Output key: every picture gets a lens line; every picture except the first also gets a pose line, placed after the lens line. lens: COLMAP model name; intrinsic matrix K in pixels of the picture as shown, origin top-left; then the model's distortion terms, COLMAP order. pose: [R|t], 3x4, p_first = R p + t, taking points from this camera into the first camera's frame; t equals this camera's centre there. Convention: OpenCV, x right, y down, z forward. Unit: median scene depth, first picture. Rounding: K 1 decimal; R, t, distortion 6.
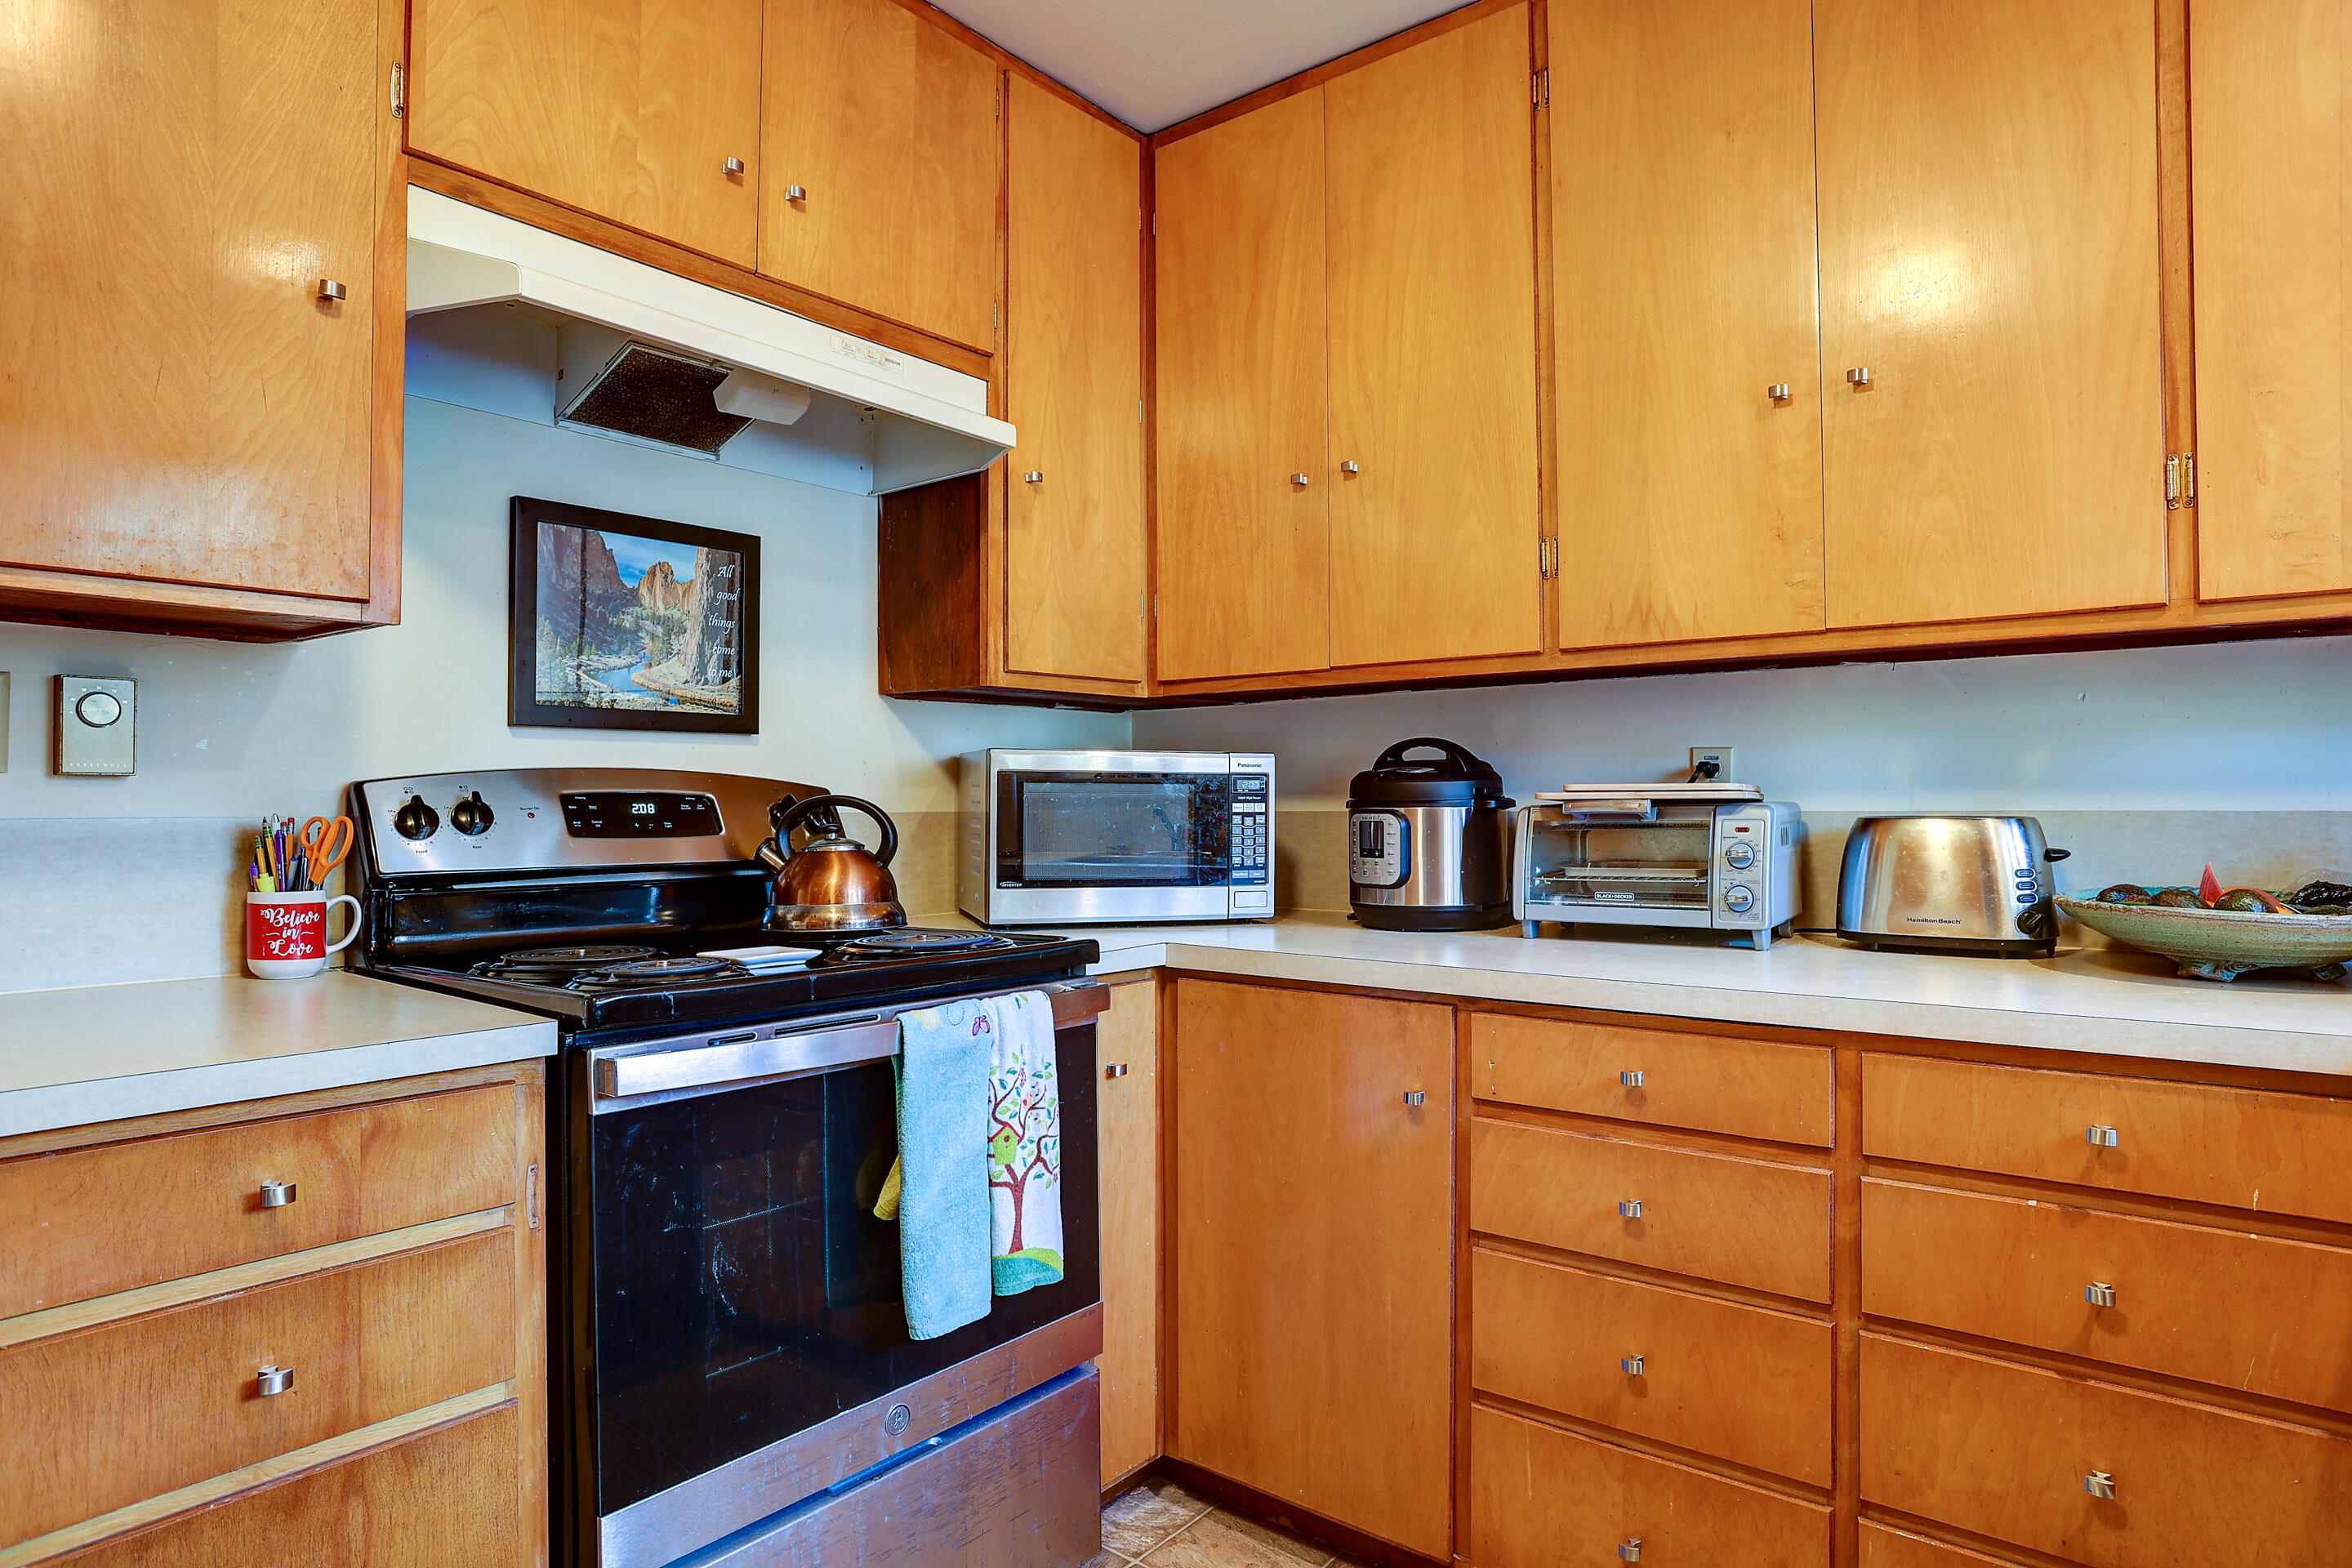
lens RADIAL K [[1376.3, 0, 1170.8], [0, 1376.3, 762.5], [0, 0, 1]] dist [-0.034169, 0.004860]
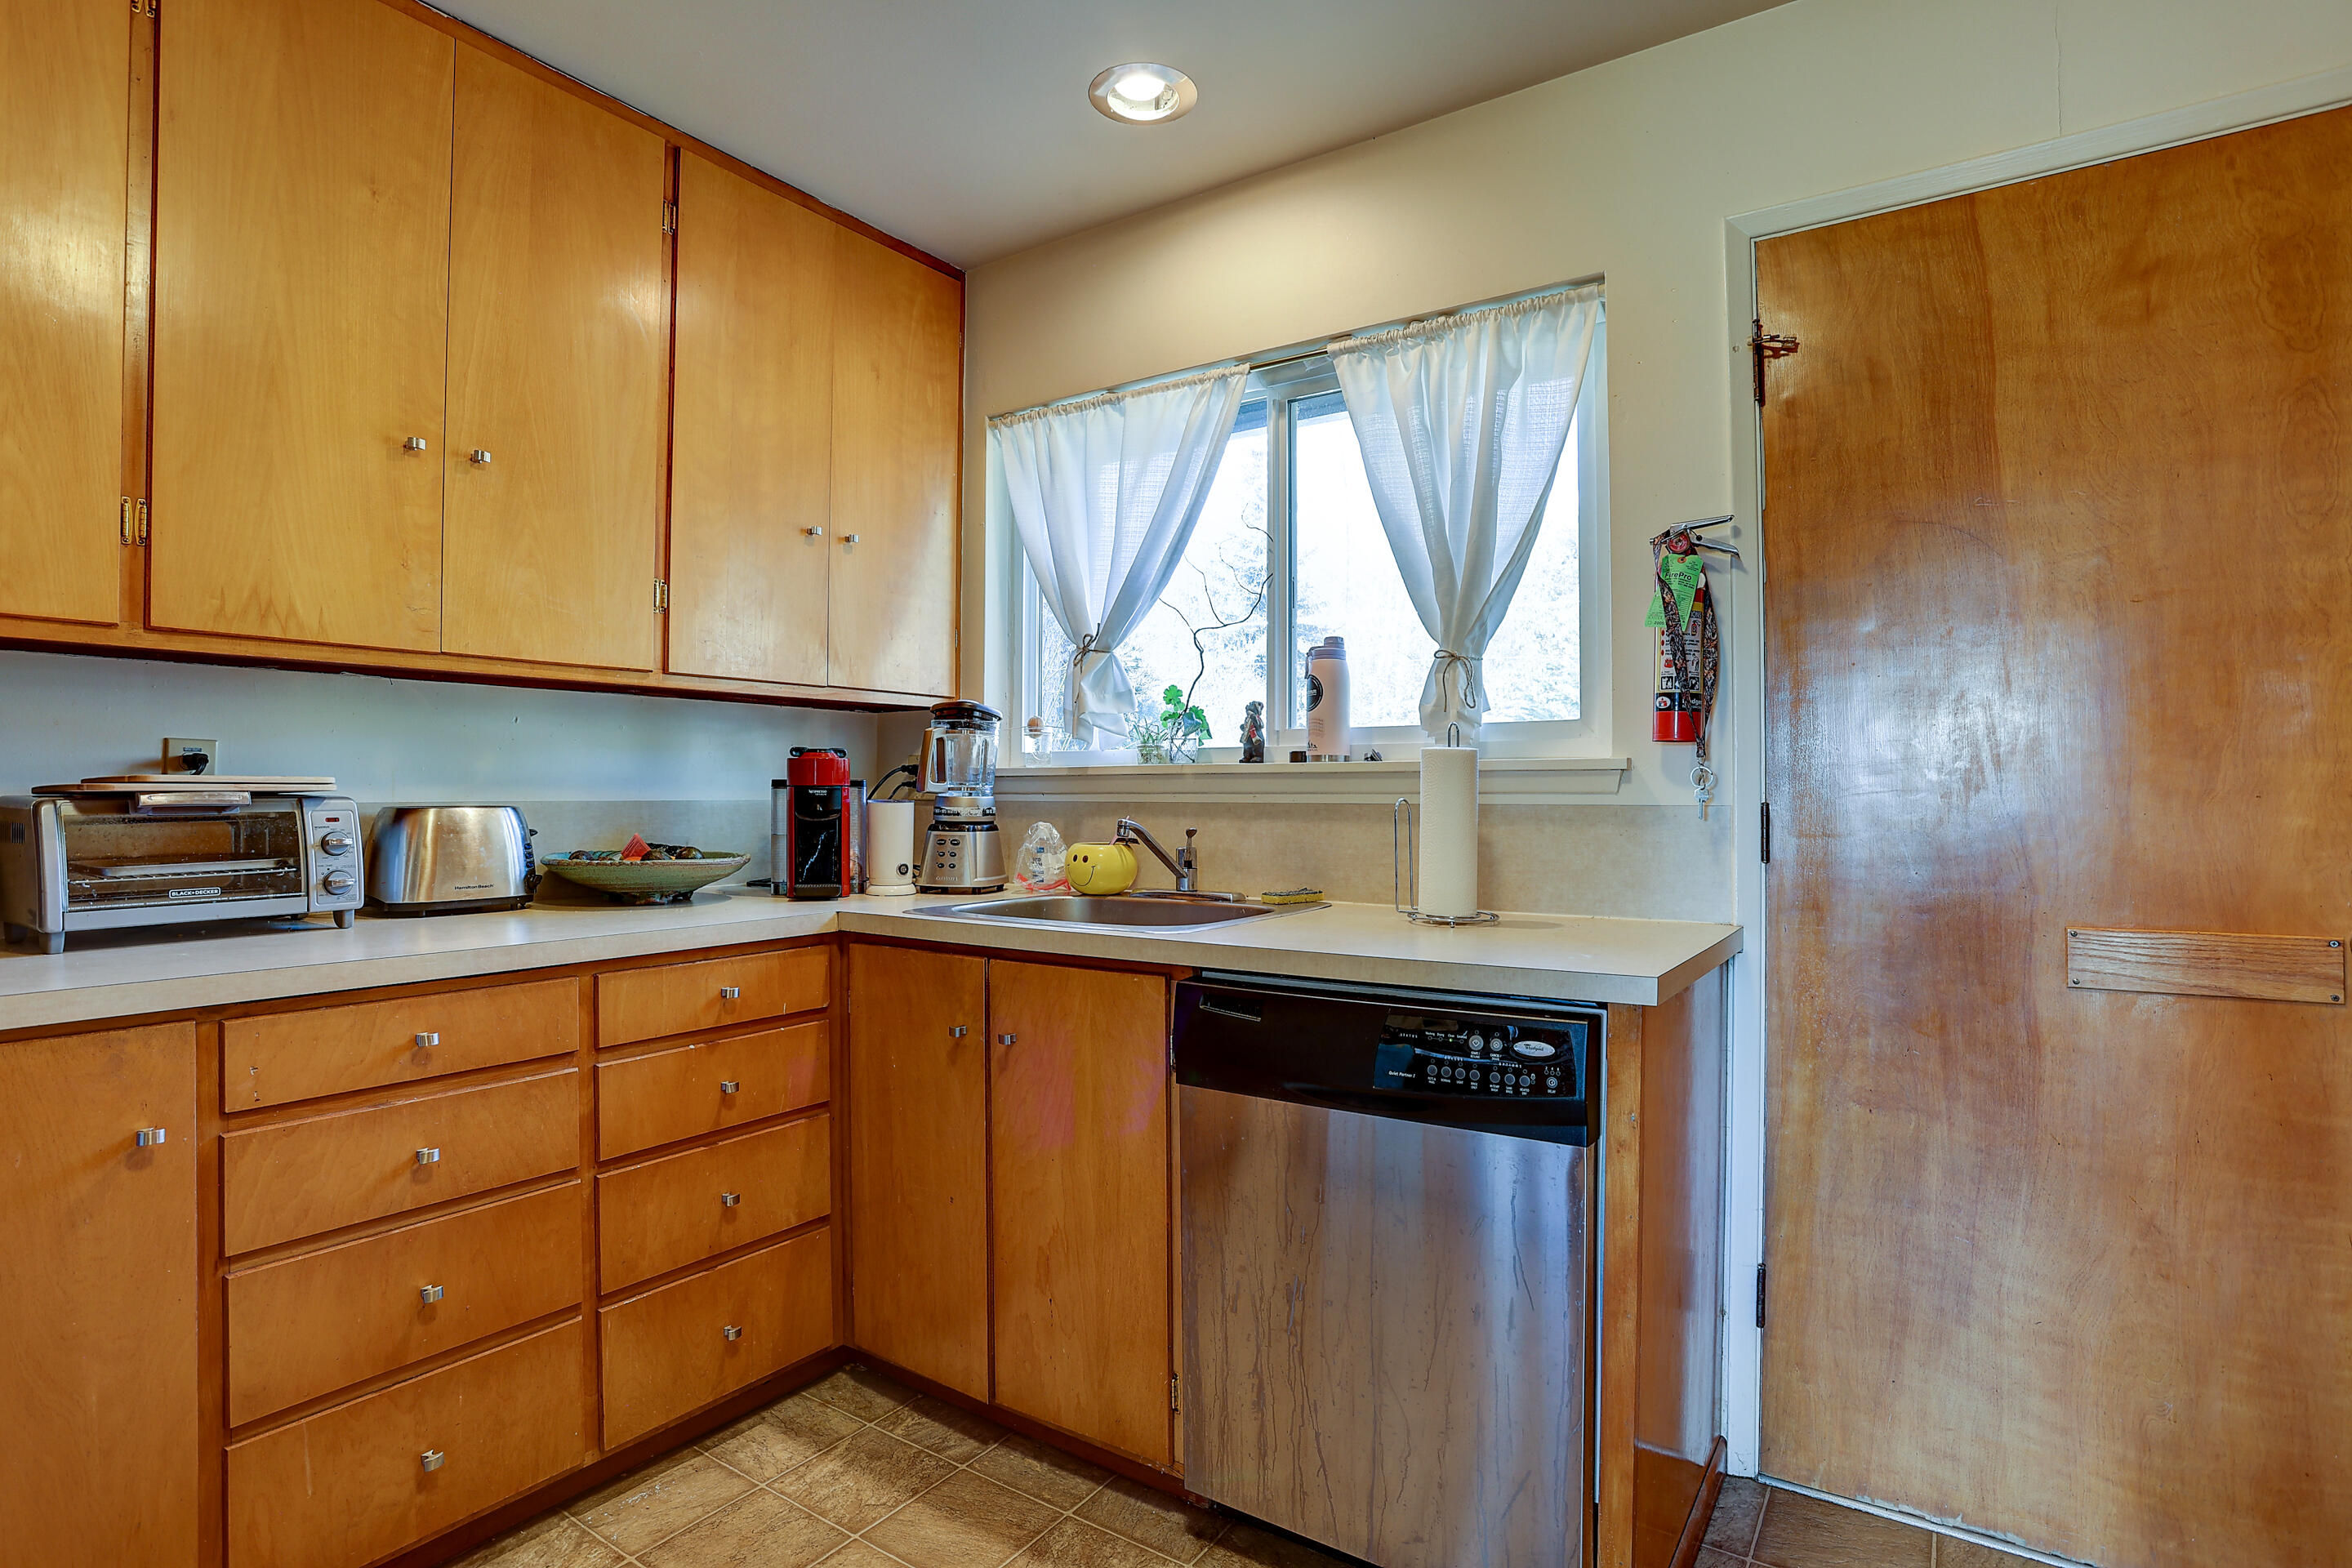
lens RADIAL K [[1179.0, 0, 1181.9], [0, 1179.0, 790.4], [0, 0, 1]] dist [-0.062825, 0.022996]
pose [[-0.098543, 0.008427, 0.995097, -0.624228], [-0.023477, 0.999666, -0.010791, 0.021750], [-0.994856, -0.024425, -0.098312, 0.458408]]
